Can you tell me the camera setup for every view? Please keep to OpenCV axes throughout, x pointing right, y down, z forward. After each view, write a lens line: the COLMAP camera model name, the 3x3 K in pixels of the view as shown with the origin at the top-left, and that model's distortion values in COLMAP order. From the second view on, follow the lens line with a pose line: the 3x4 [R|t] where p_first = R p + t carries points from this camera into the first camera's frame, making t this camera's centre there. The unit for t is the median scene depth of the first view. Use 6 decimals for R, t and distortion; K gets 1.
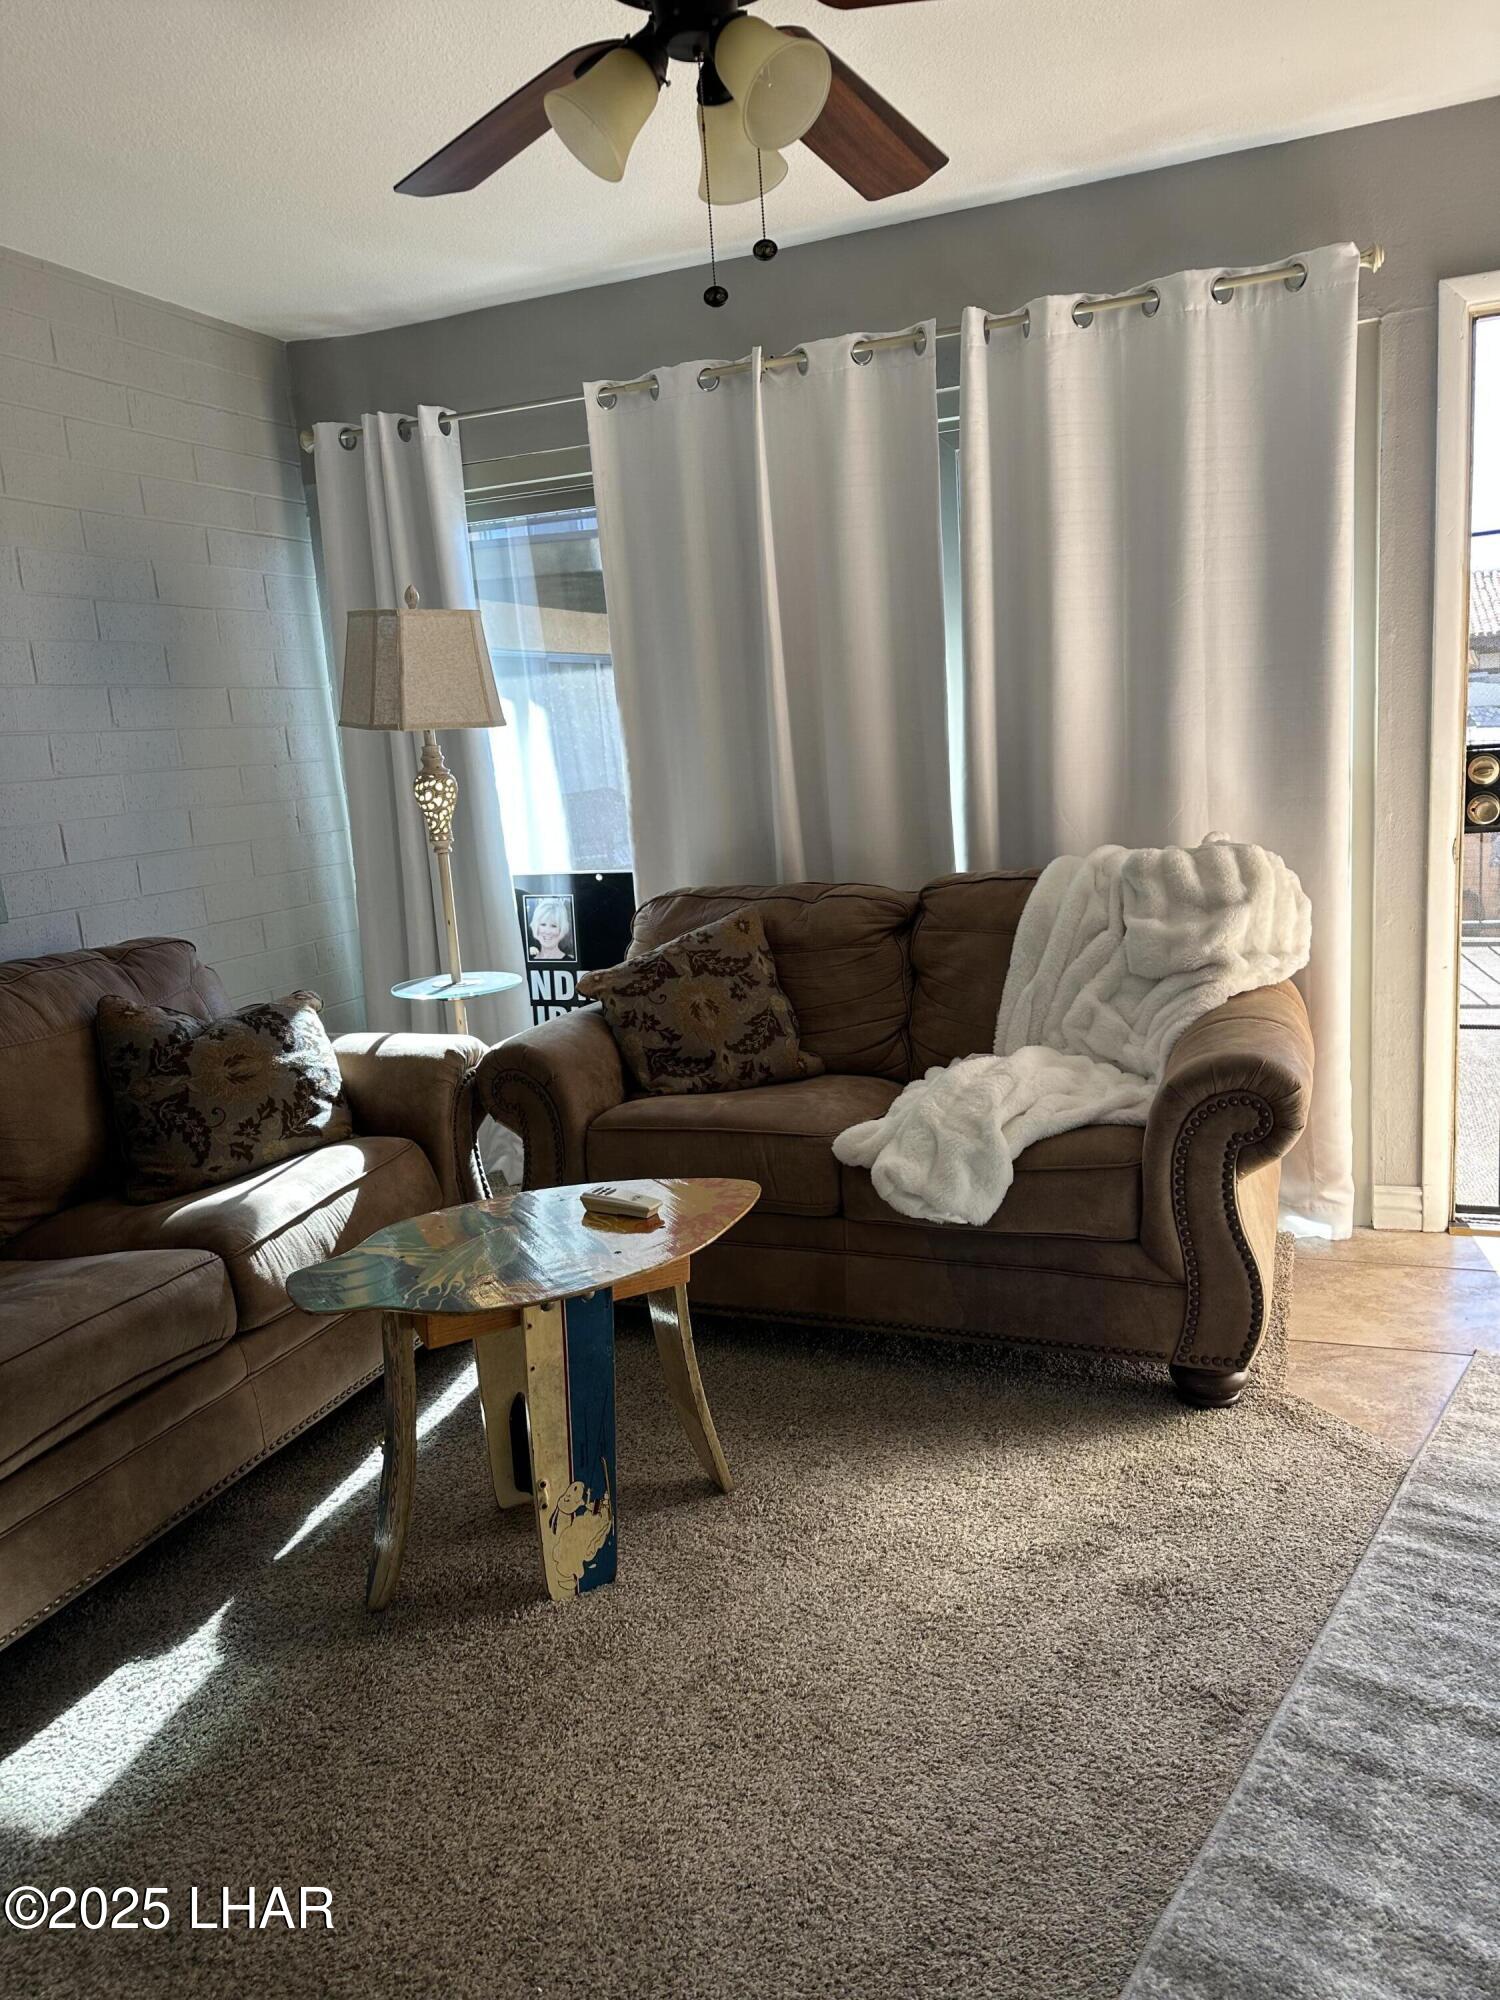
lens RADIAL K [[1392.7, 0, 751.9], [0, 1392.7, 1003.1], [0, 0, 1]] dist [0.176764, -0.377335]
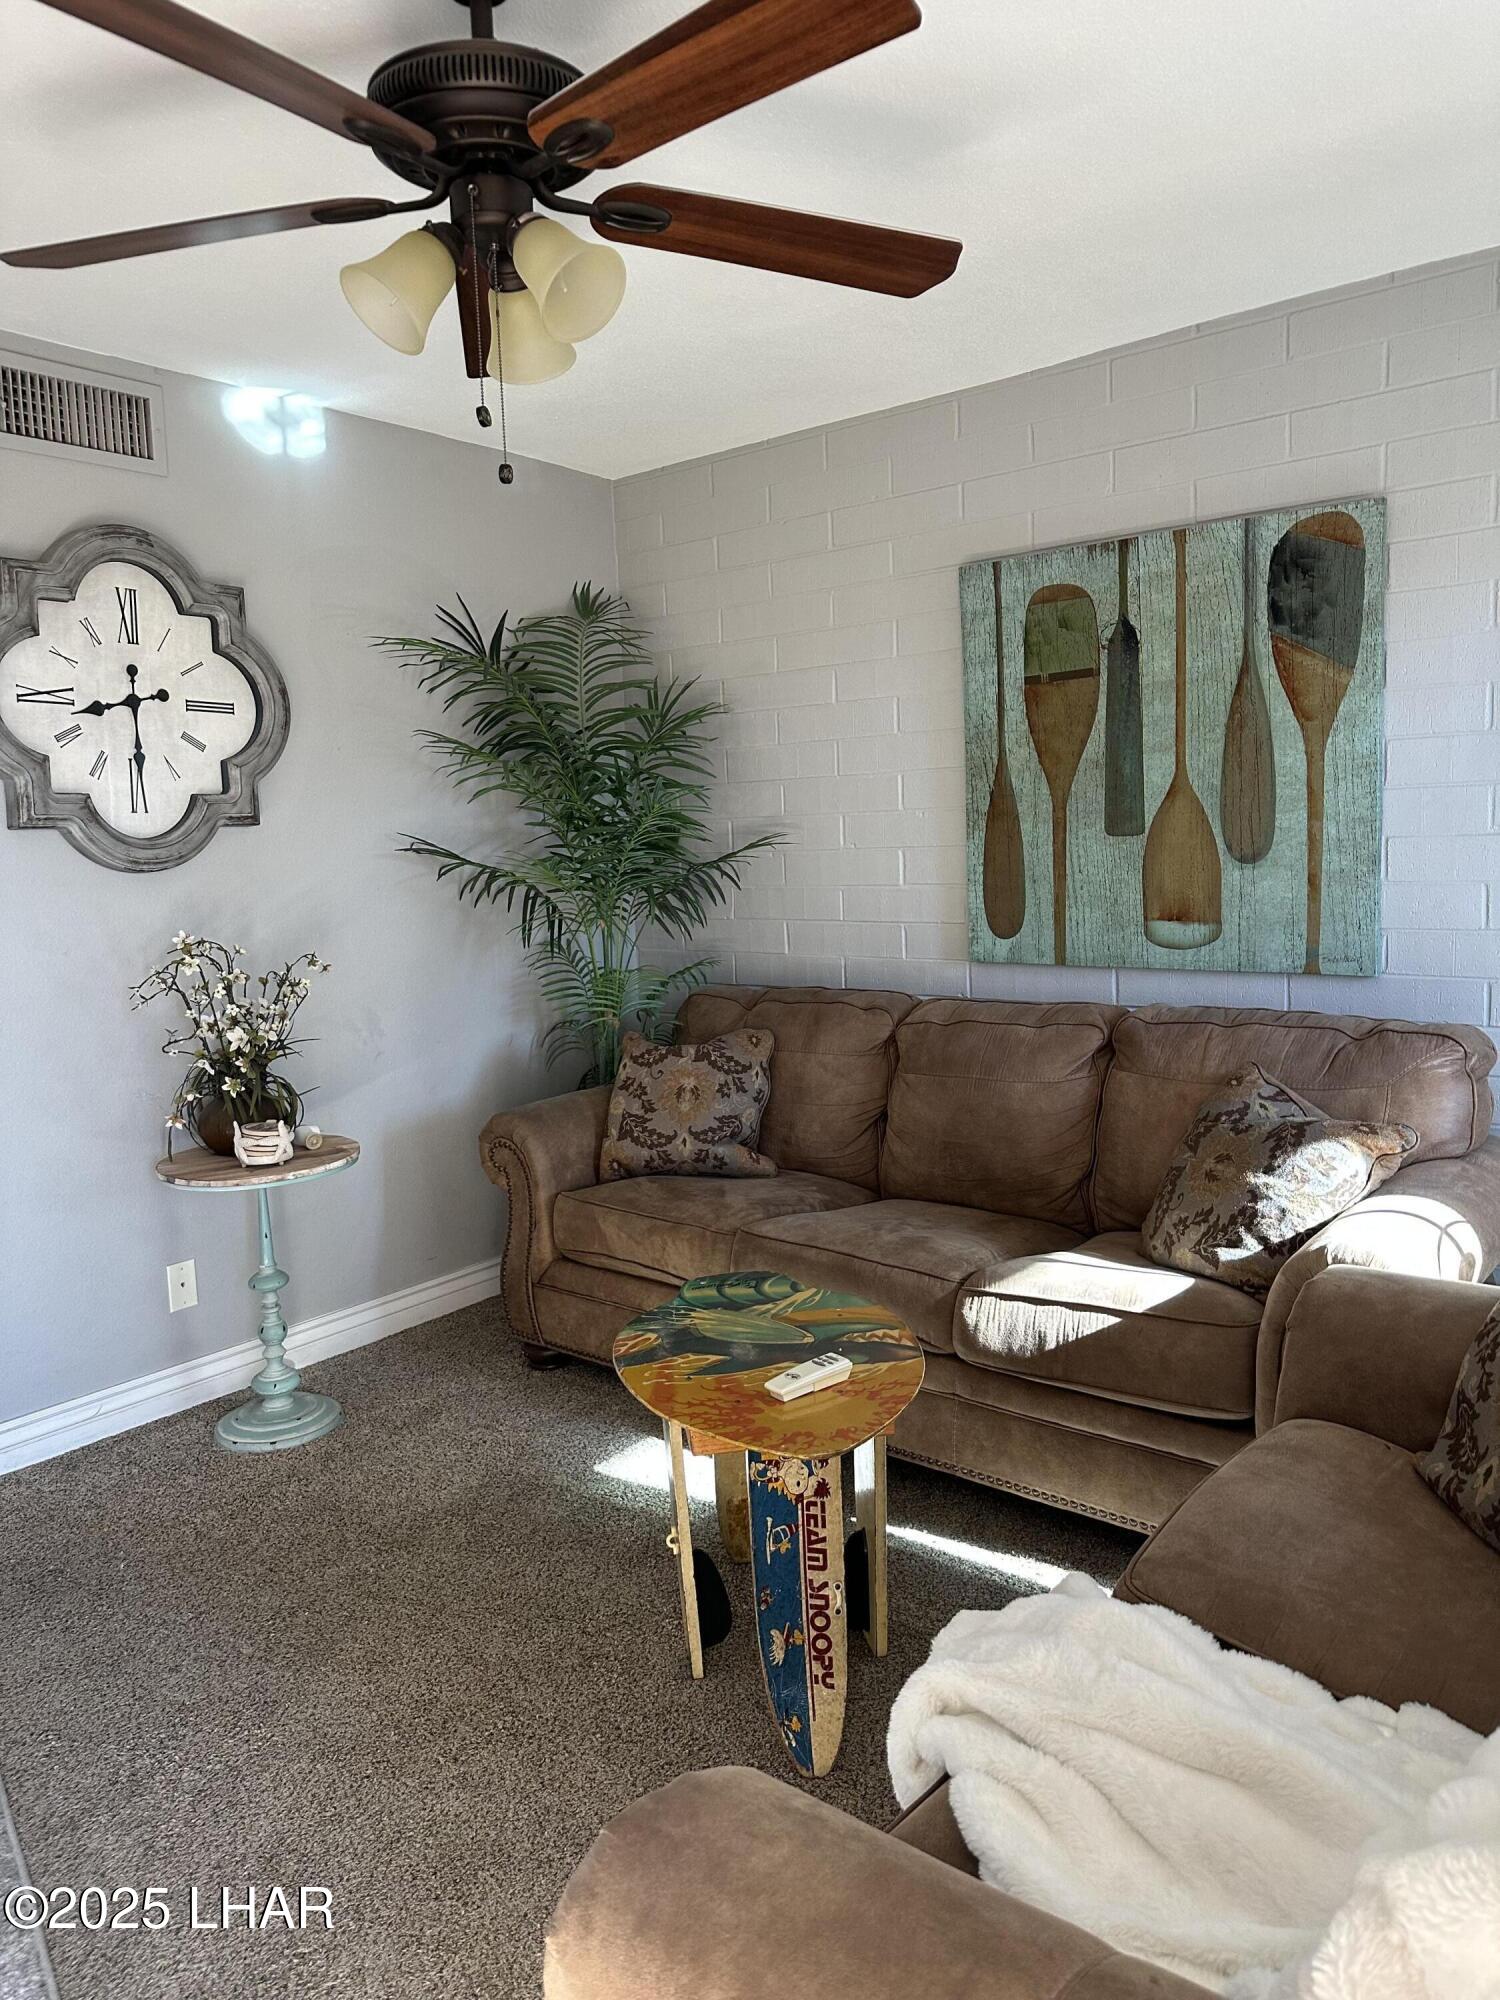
lens RADIAL K [[1392.7, 0, 751.9], [0, 1392.7, 1003.1], [0, 0, 1]] dist [0.176764, -0.377335]
pose [[-0.297637, 0.196337, -0.934272, 0.611370], [-0.122415, 0.962696, 0.241309, -0.258866], [0.946798, 0.186192, -0.262500, 0.974232]]
